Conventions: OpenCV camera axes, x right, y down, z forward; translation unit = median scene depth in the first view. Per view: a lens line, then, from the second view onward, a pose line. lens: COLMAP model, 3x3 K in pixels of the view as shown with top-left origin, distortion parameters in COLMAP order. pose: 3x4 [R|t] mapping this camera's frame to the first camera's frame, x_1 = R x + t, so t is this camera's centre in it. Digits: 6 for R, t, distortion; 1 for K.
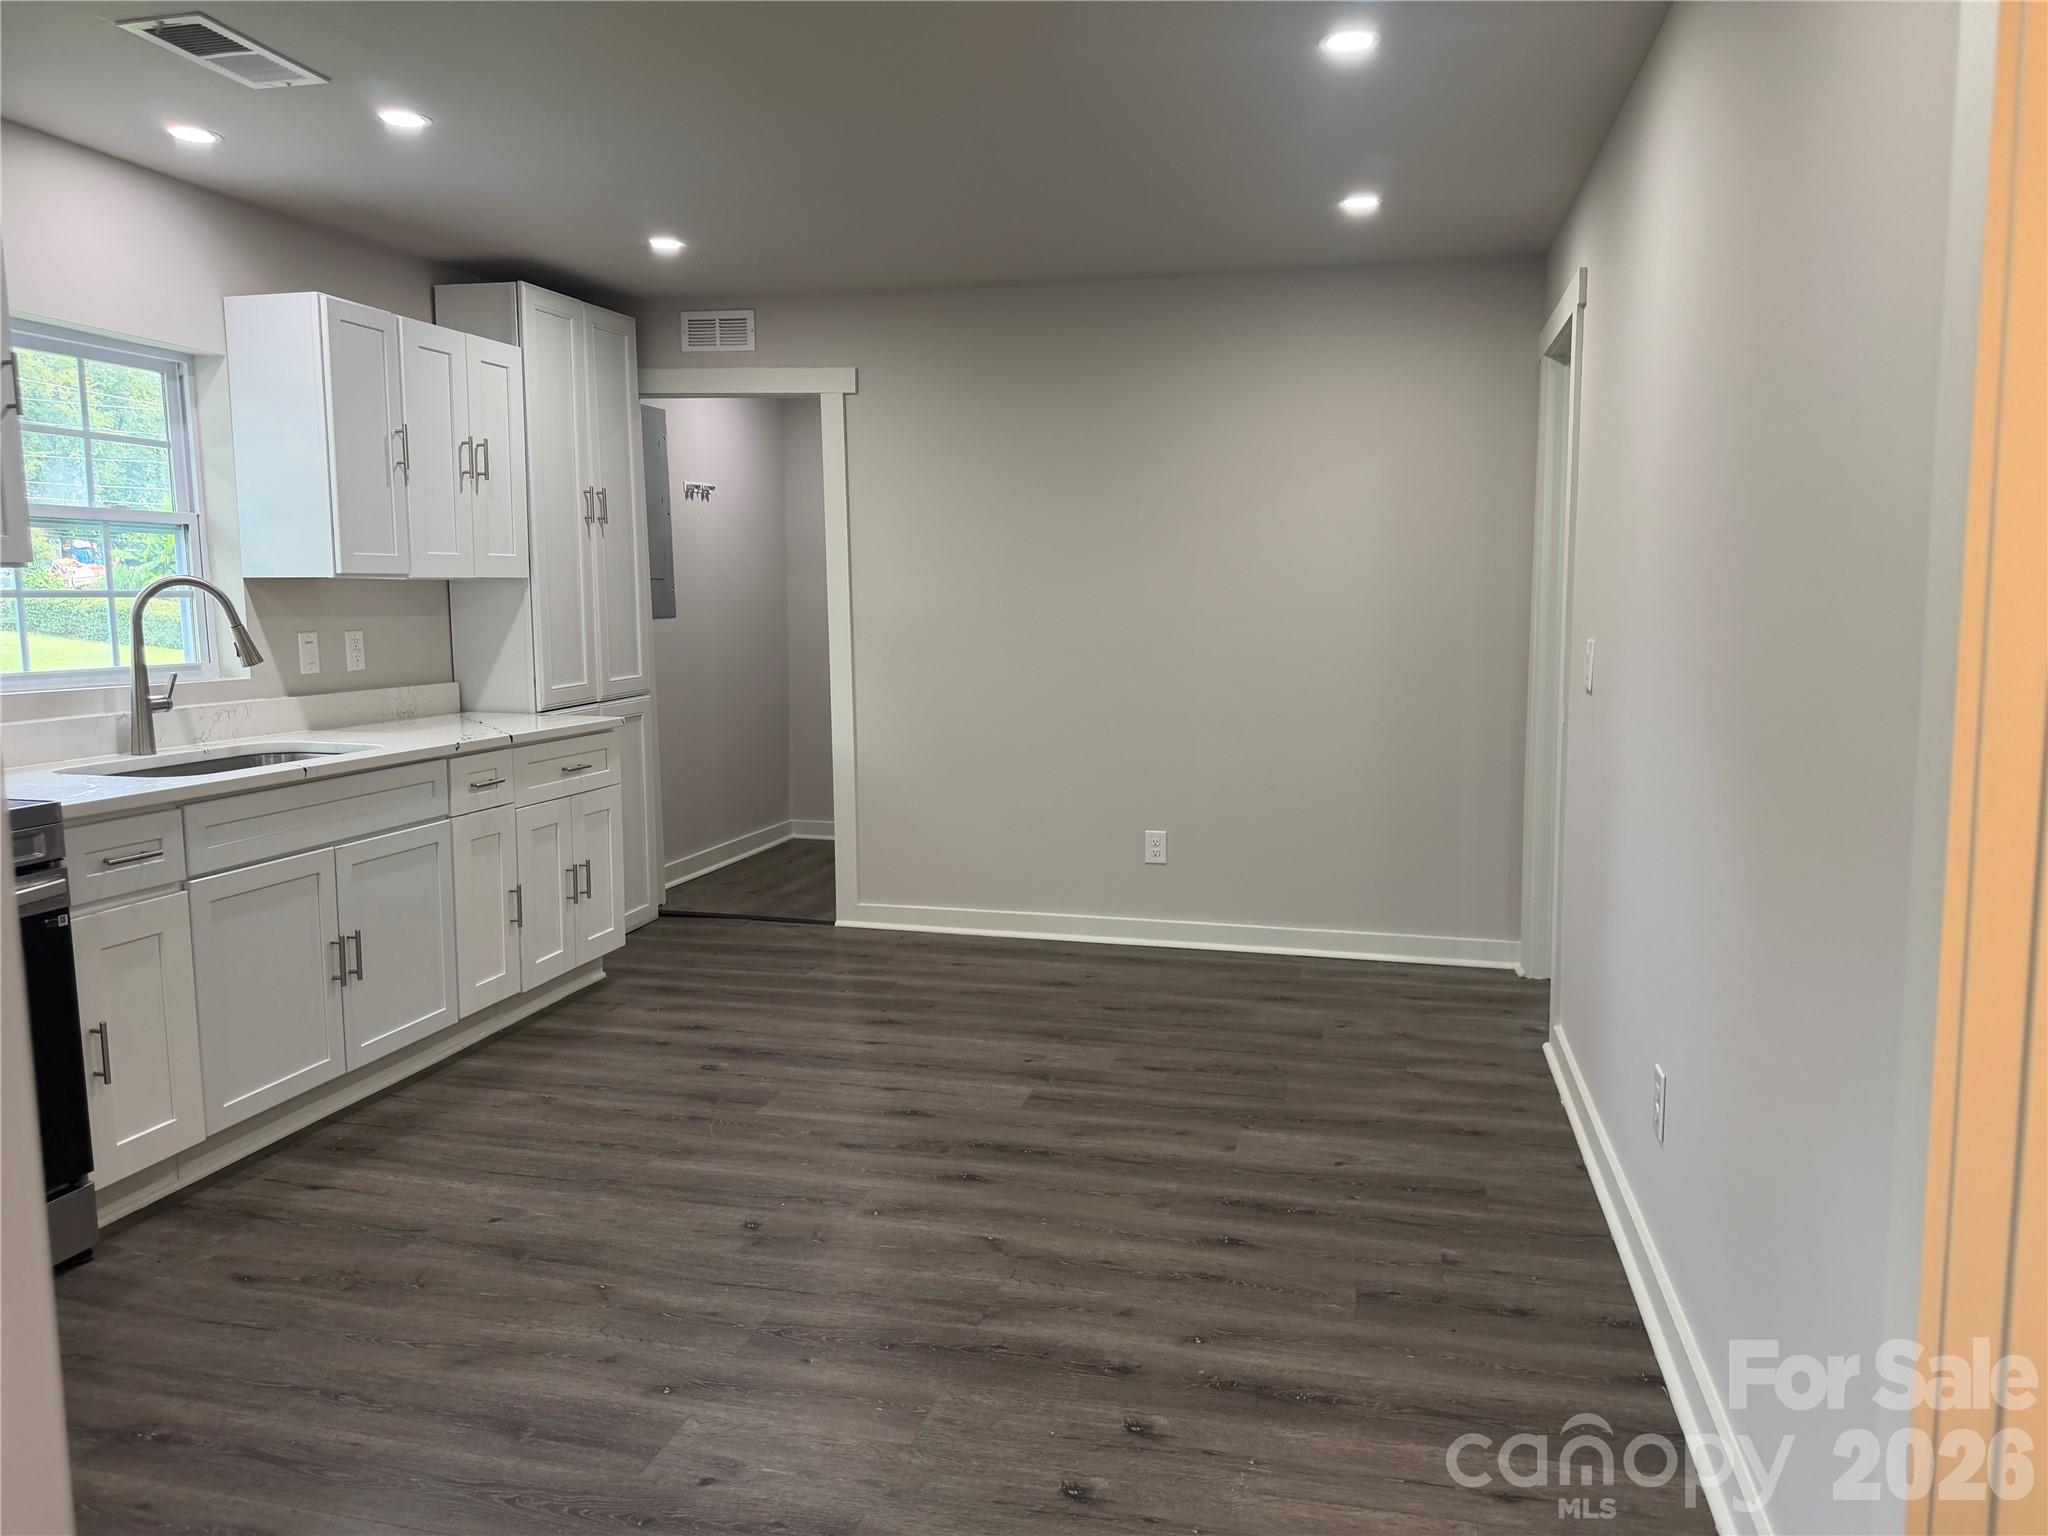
lens RADIAL K [[1449.7, 0, 1025.2], [0, 1449.7, 773.0], [0, 0, 1]] dist [0.047041, -0.064787]
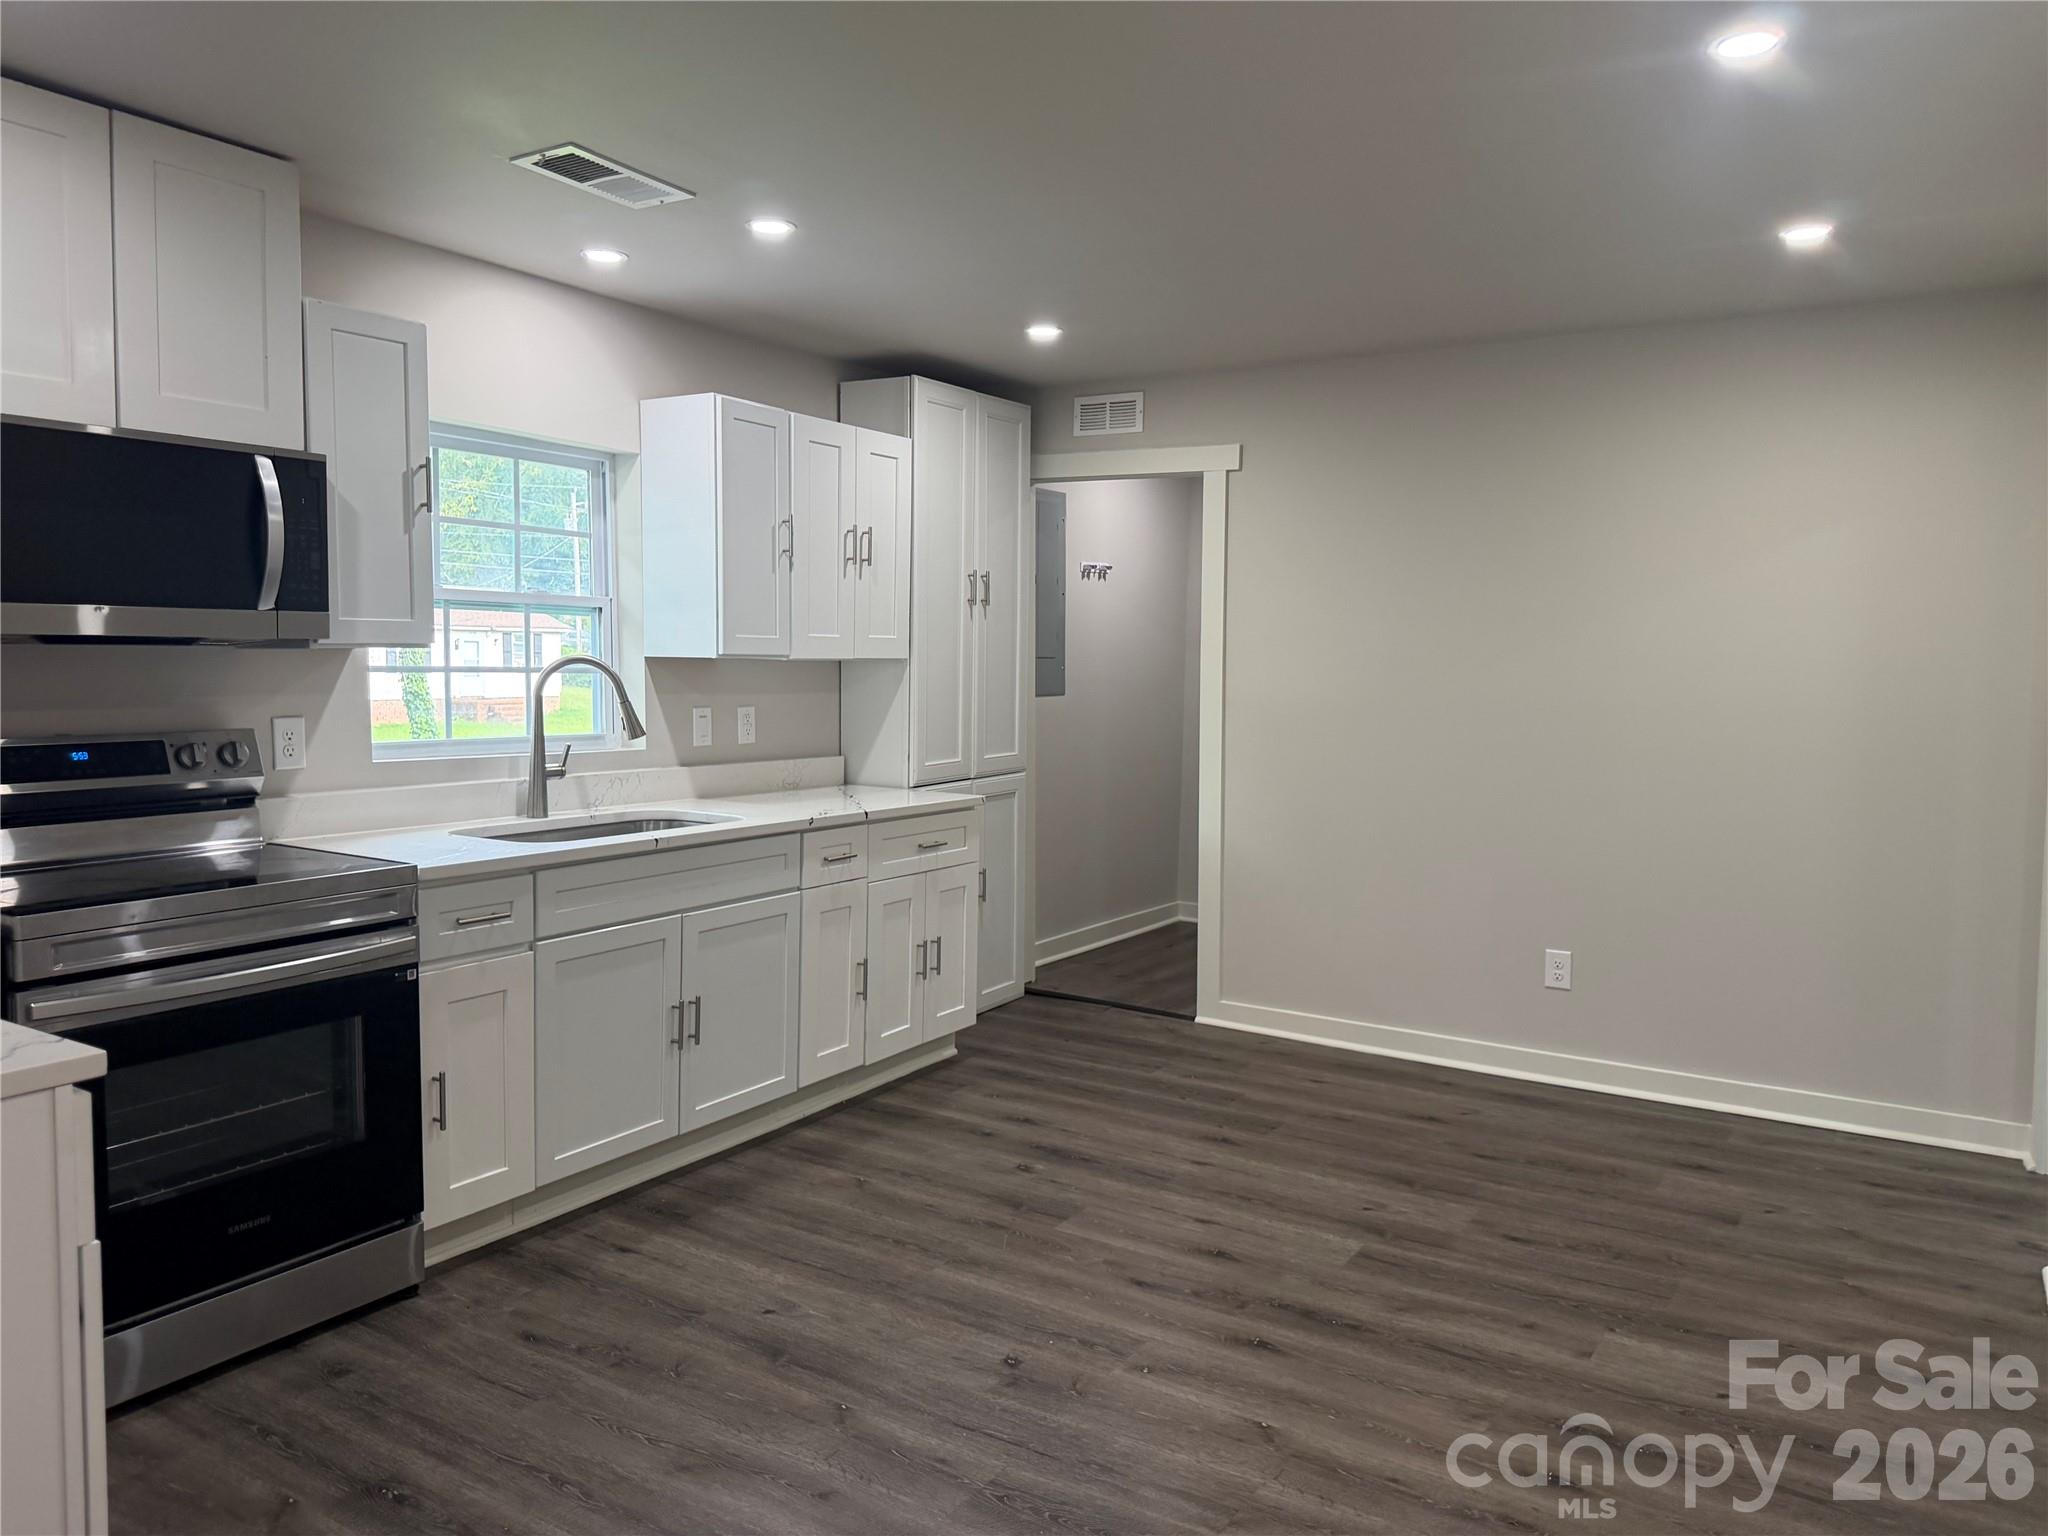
lens RADIAL K [[1449.7, 0, 1026.6], [0, 1449.7, 751.6], [0, 0, 1]] dist [0.047041, -0.064787]
pose [[0.950158, 0.035331, -0.309761, 0.074397], [-0.054551, 0.997071, -0.053605, -0.021933], [0.306960, 0.067831, 0.949302, 0.072697]]
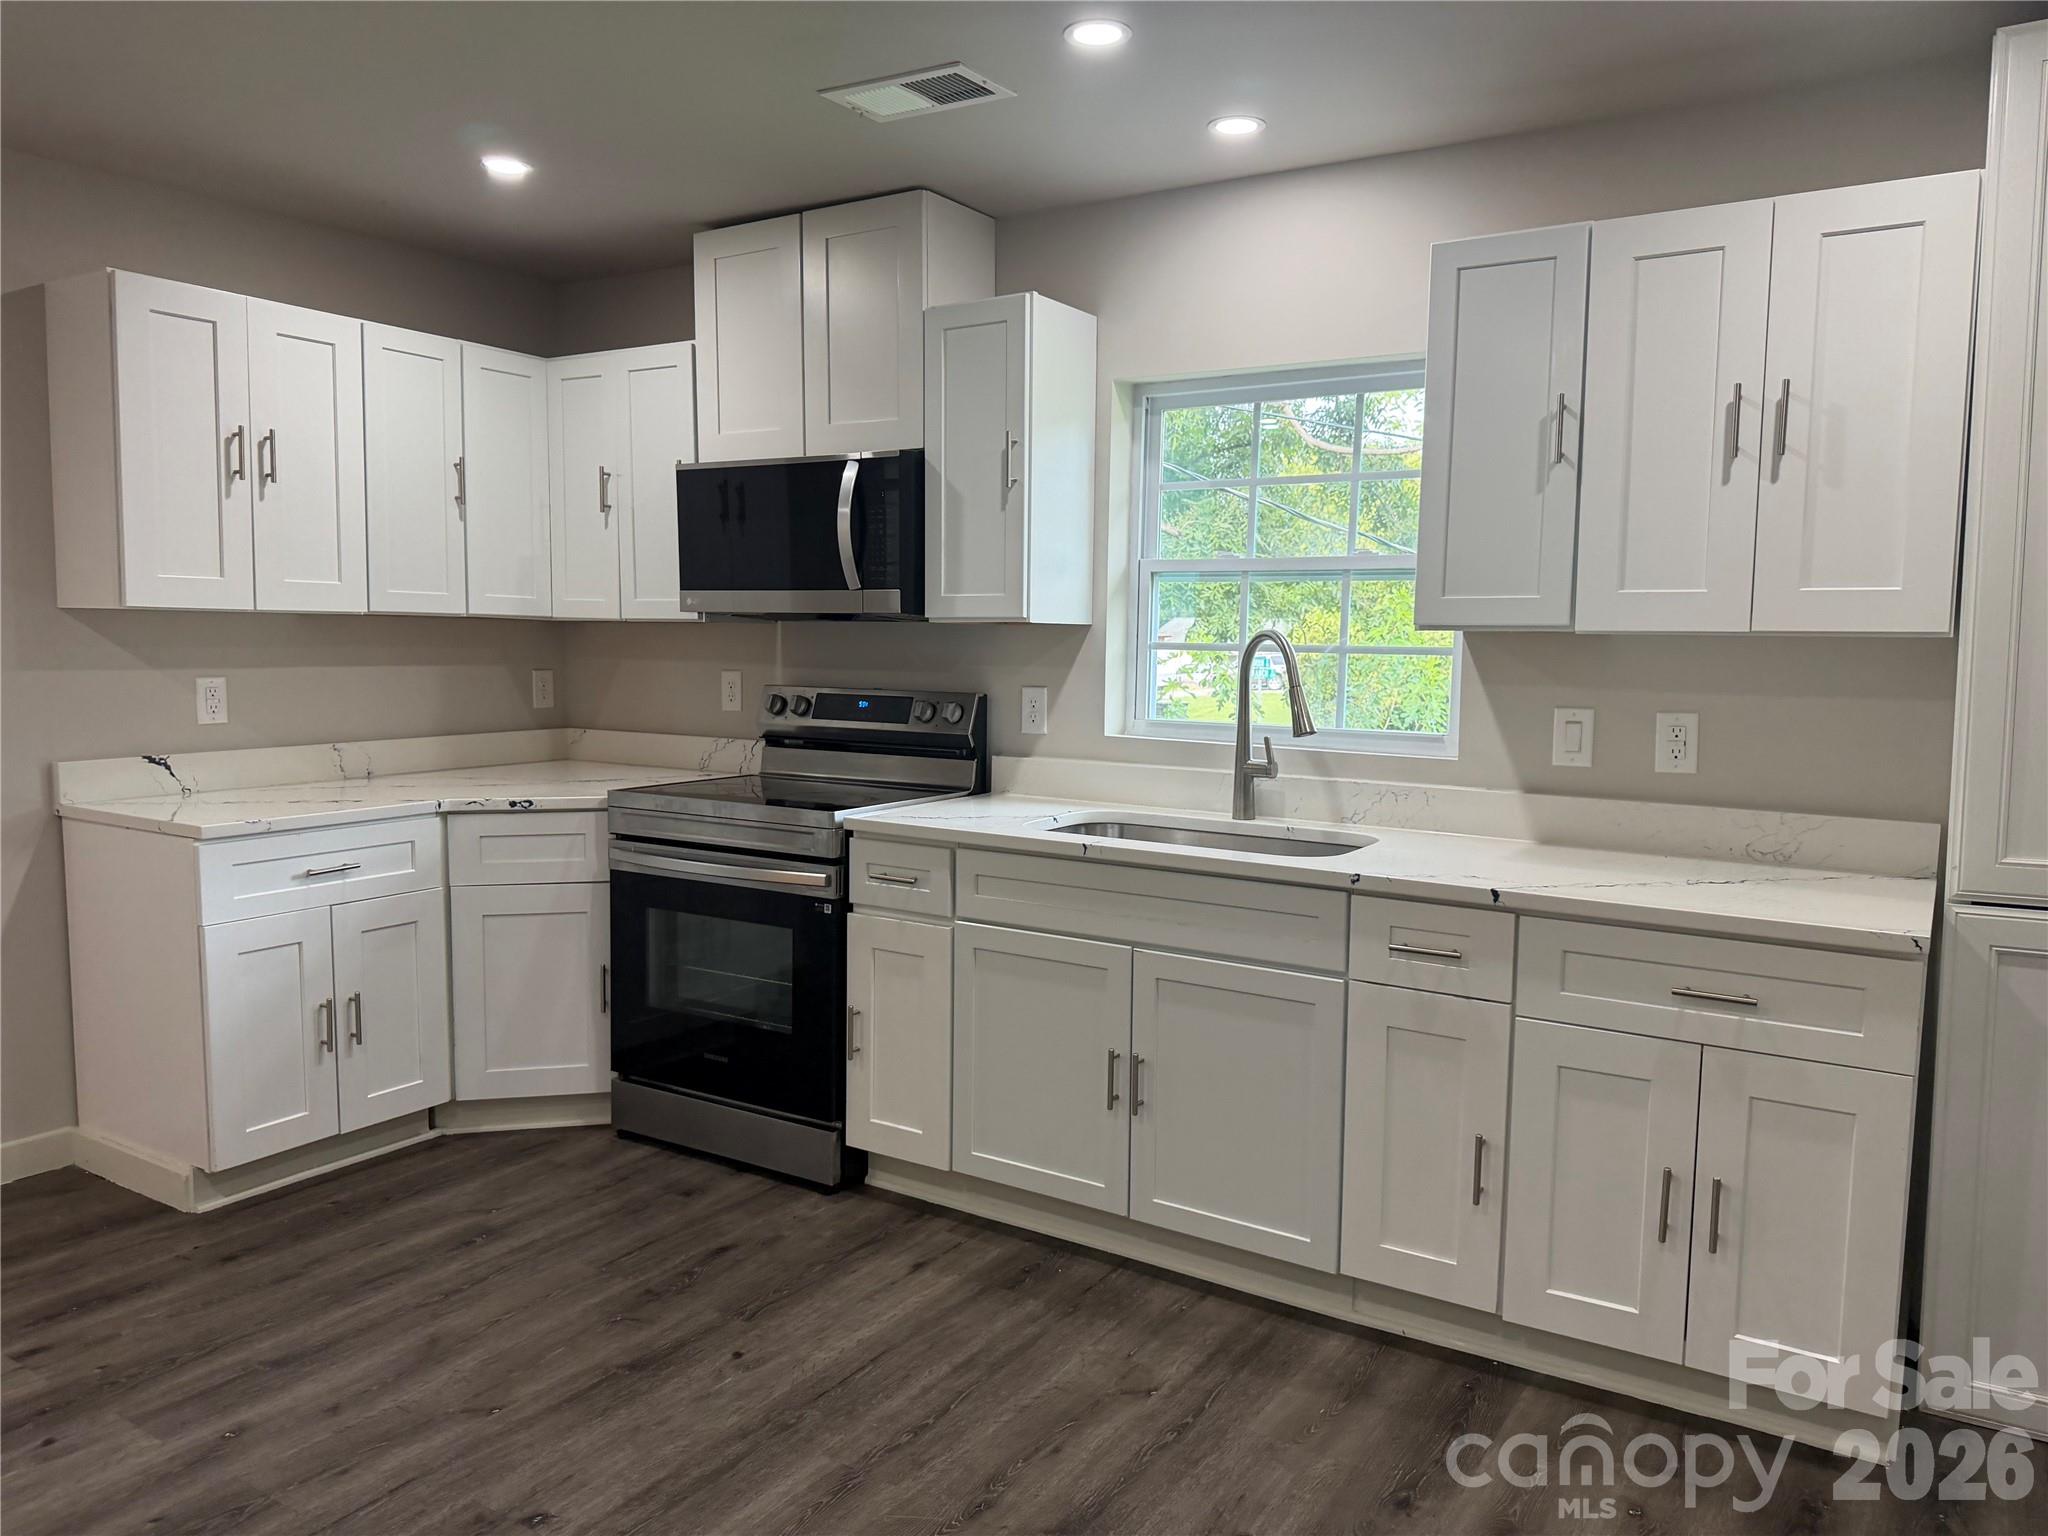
lens RADIAL K [[1449.7, 0, 1021.2], [0, 1449.7, 769.1], [0, 0, 1]] dist [0.047041, -0.064787]
pose [[-0.323406, 0.089246, -0.942042, 0.298561], [-0.130065, 0.981901, 0.137673, -0.144774], [0.937279, 0.167051, -0.305945, 1.080006]]
